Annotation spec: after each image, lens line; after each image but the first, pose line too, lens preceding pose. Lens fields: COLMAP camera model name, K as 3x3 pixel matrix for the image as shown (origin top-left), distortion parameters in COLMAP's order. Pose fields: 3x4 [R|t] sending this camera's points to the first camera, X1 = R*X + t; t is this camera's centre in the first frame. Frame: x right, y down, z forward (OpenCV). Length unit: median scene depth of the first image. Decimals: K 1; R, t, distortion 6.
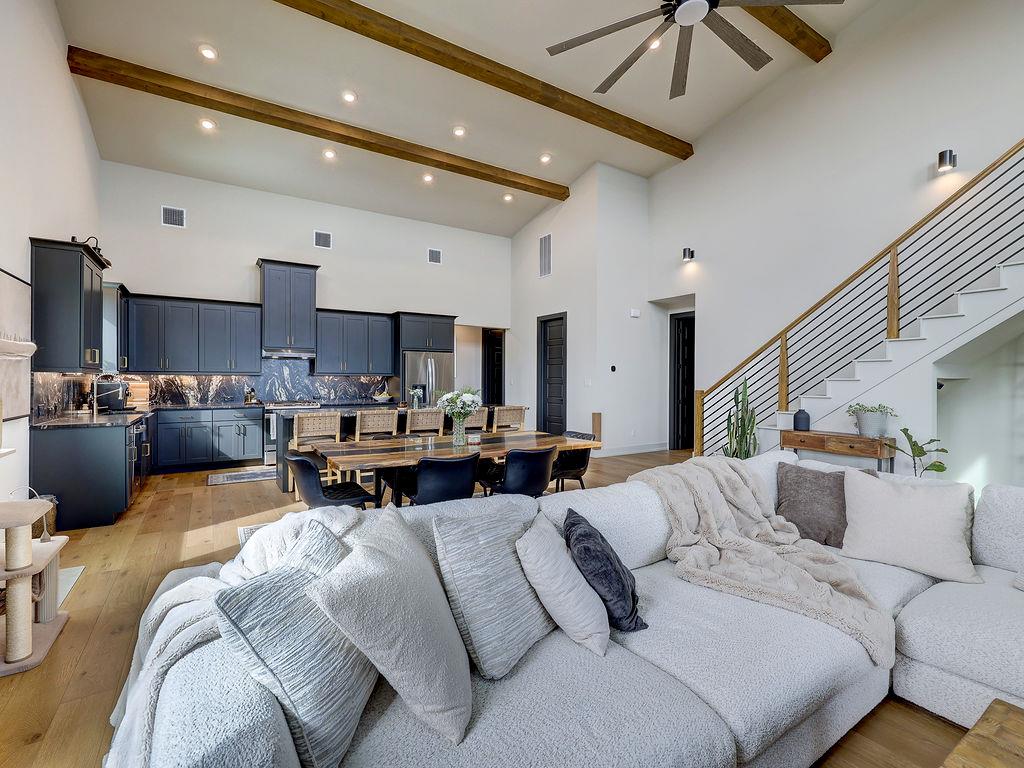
lens RADIAL K [[466.0, 0, 511.3], [0, 466.0, 380.1], [0, 0, 1]] dist [-0.000041, 0.001042]
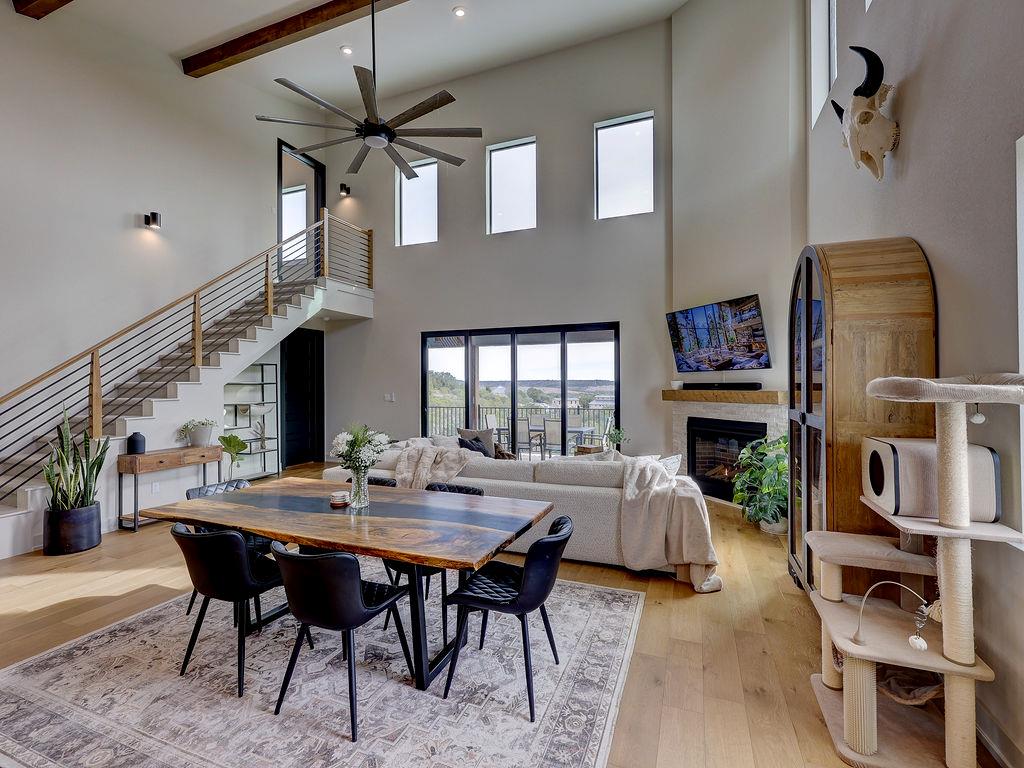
lens RADIAL K [[466.0, 0, 513.9], [0, 466.0, 377.7], [0, 0, 1]] dist [-0.000041, 0.001042]
pose [[-0.593402, 0.005636, 0.804887, -0.443359], [0.009633, 0.999954, 0.000101, -0.030279], [-0.804849, 0.007813, -0.593429, 0.678865]]
